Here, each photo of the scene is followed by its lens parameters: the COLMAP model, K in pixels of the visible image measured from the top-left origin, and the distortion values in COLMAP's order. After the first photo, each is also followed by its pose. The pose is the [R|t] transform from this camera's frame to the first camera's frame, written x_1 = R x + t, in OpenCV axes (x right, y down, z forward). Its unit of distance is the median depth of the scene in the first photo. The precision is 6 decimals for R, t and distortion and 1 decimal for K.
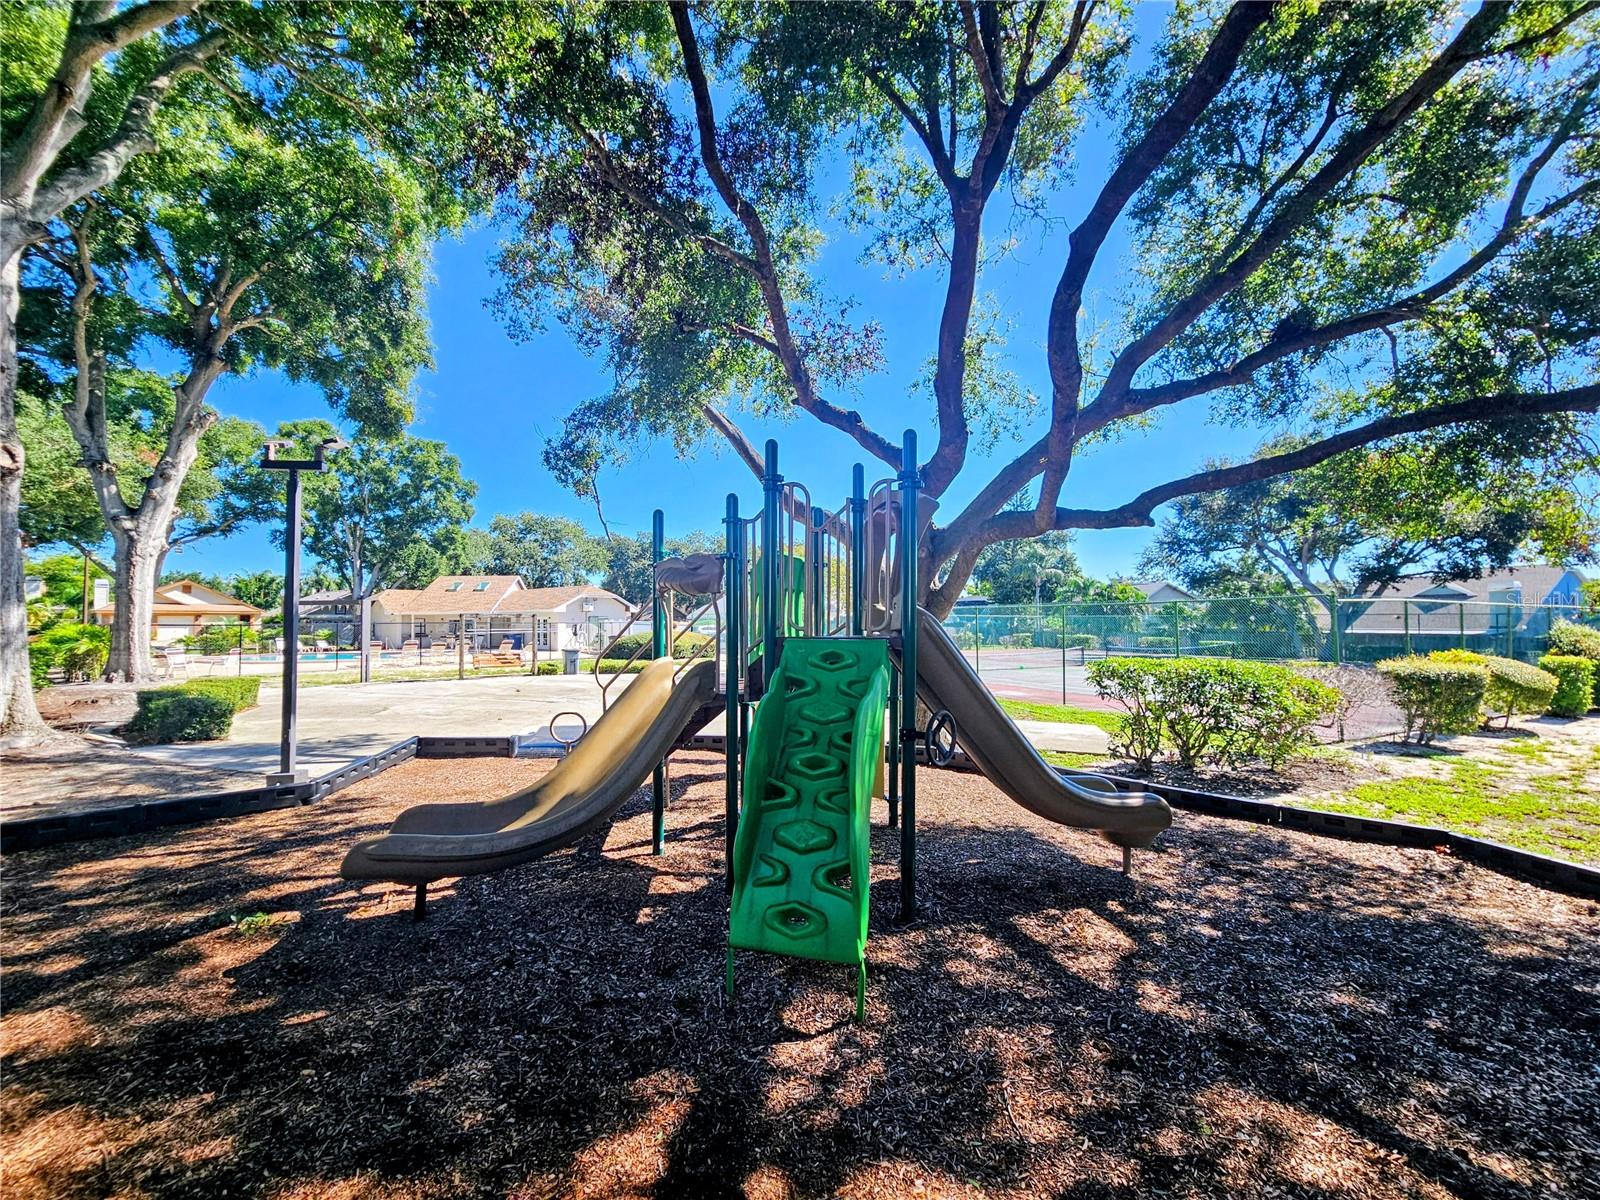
lens RADIAL K [[656.9, 0, 795.2], [0, 656.9, 598.7], [0, 0, 1]] dist [-0.003346, -0.000333]
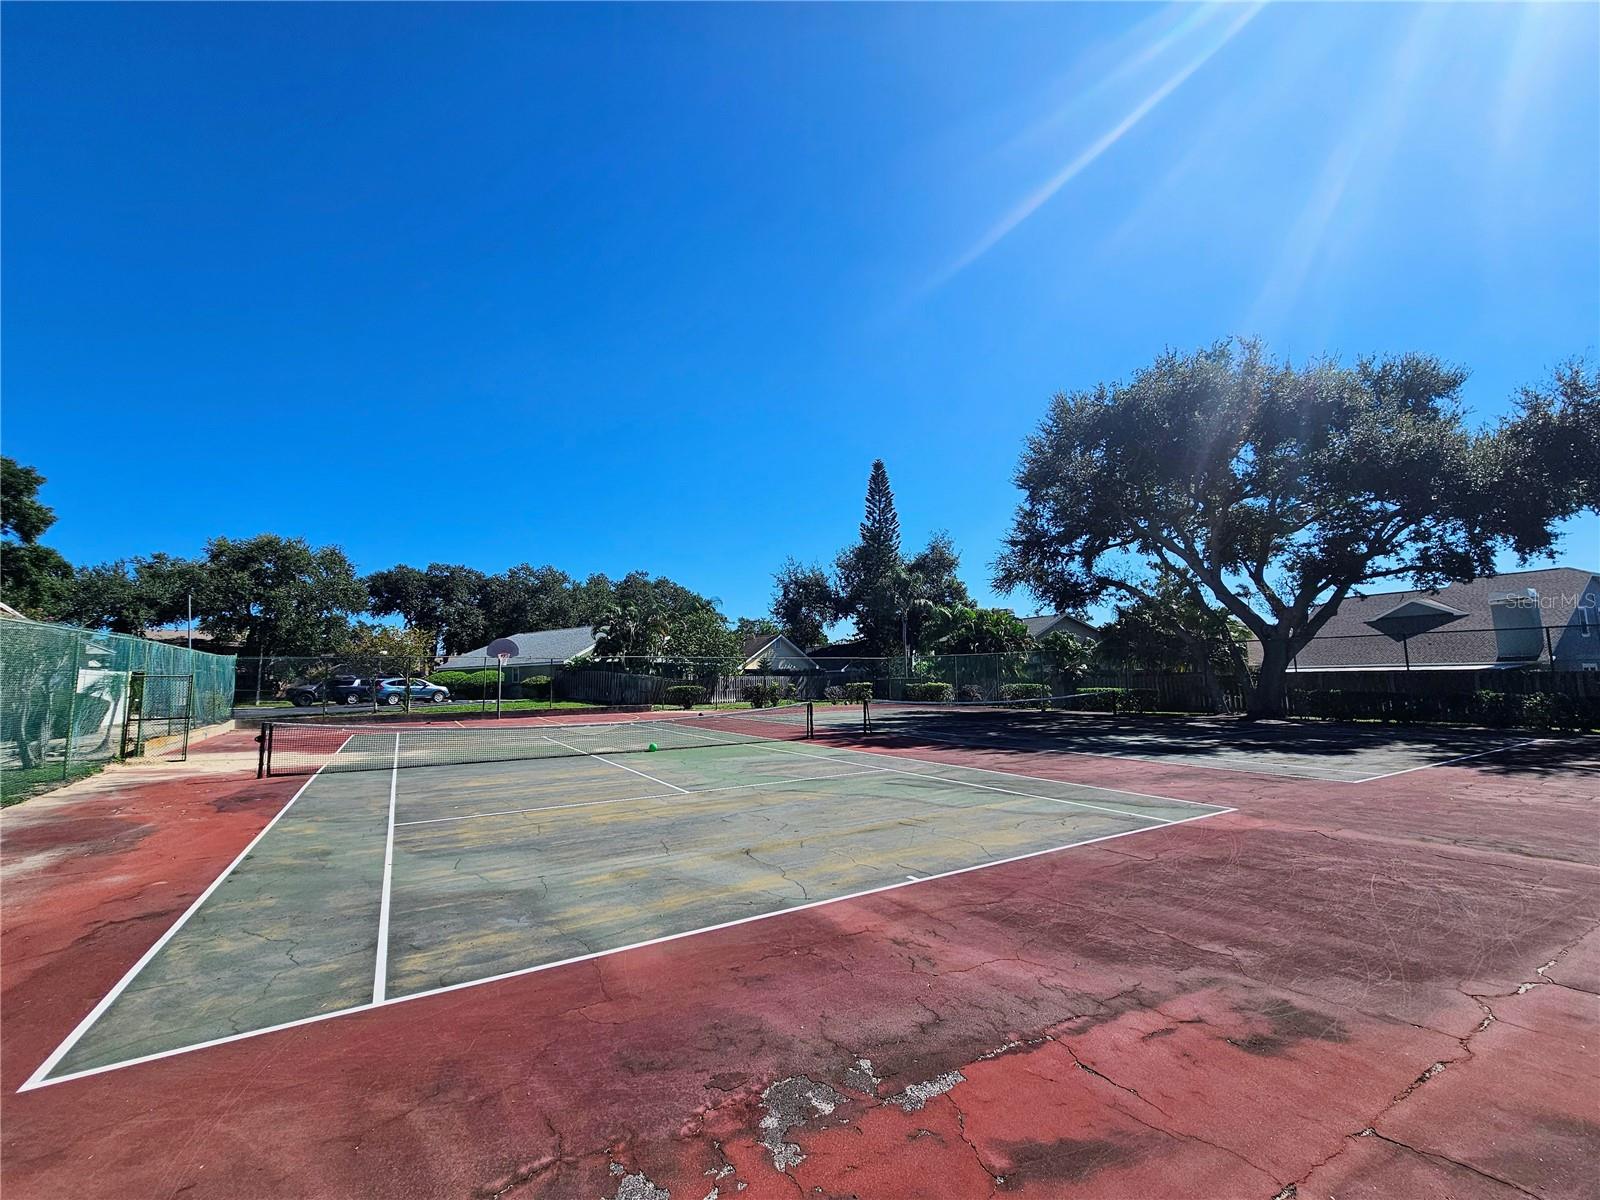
lens RADIAL K [[656.9, 0, 805.4], [0, 656.9, 605.4], [0, 0, 1]] dist [-0.003346, -0.000333]
pose [[0.997431, -0.010468, 0.070867, 0.341288], [0.015635, 0.997227, -0.072752, 0.027849], [-0.069909, 0.073673, 0.994829, 0.409094]]
